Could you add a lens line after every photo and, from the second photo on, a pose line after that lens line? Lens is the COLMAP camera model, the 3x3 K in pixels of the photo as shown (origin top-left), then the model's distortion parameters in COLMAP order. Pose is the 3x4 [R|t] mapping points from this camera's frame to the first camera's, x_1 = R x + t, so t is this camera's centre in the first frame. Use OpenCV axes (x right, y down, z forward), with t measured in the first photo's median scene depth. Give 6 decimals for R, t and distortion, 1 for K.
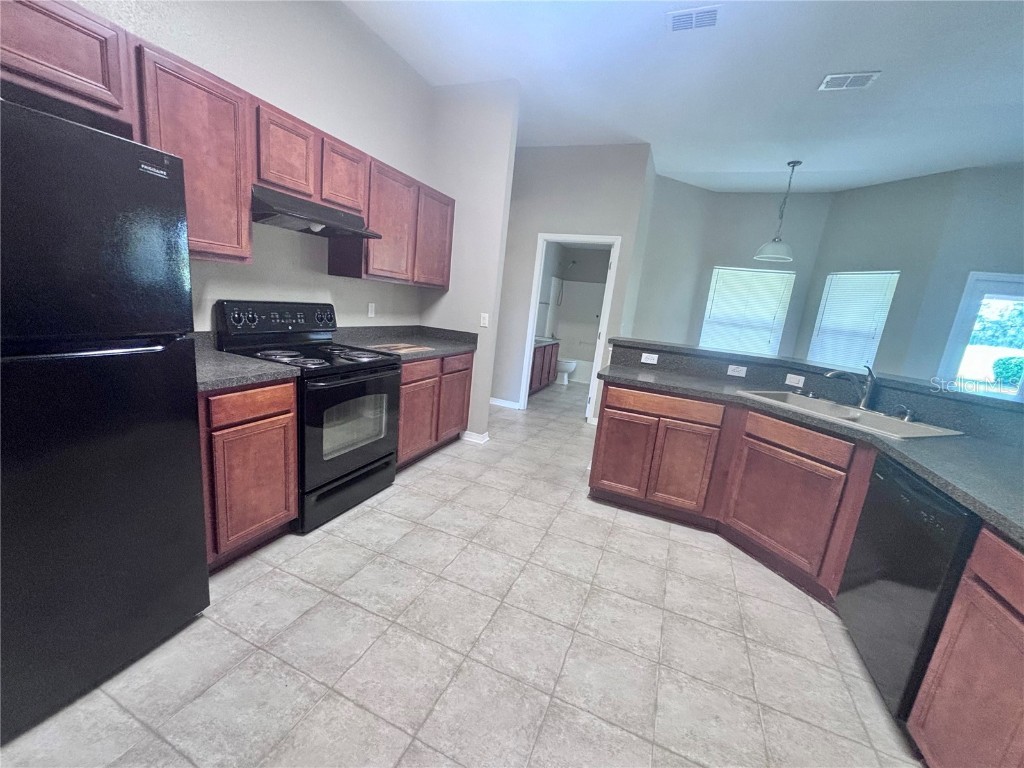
lens RADIAL K [[415.2, 0, 512.0], [0, 415.2, 384.0], [0, 0, 1]] dist [0.006997, -0.000006]
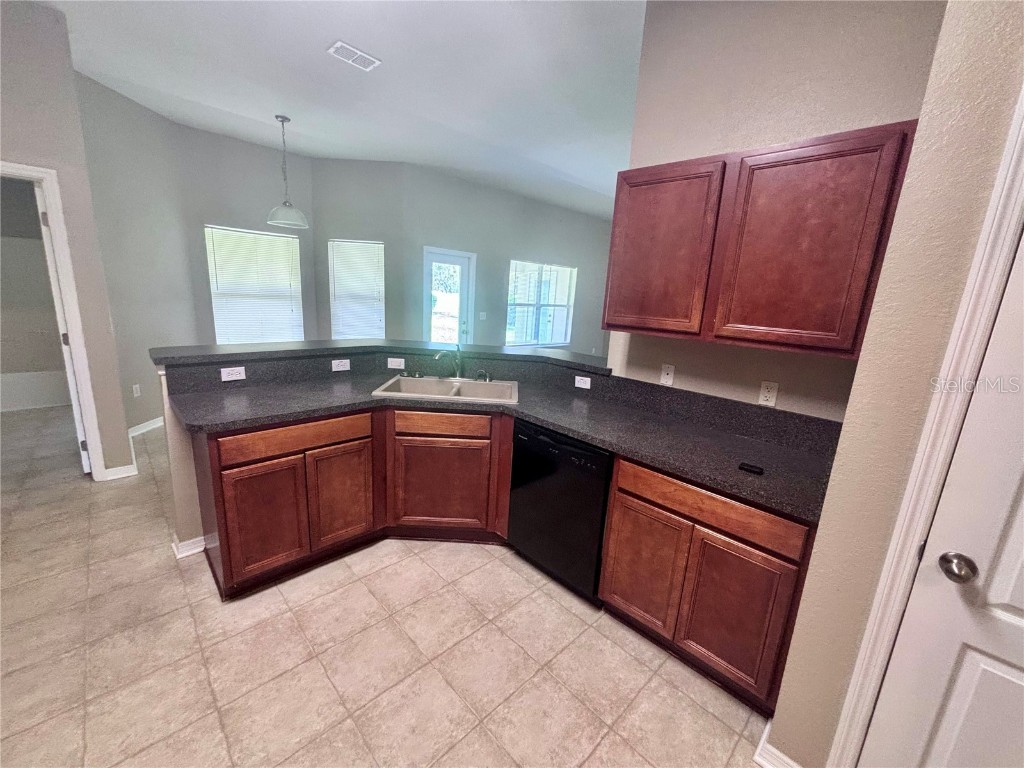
lens RADIAL K [[415.2, 0, 512.0], [0, 415.2, 384.0], [0, 0, 1]] dist [0.006997, -0.000006]
pose [[0.398086, -0.276765, 0.874602, -0.136184], [0.168069, 0.959269, 0.227059, -0.152151], [-0.901821, 0.056604, 0.428387, 0.305314]]
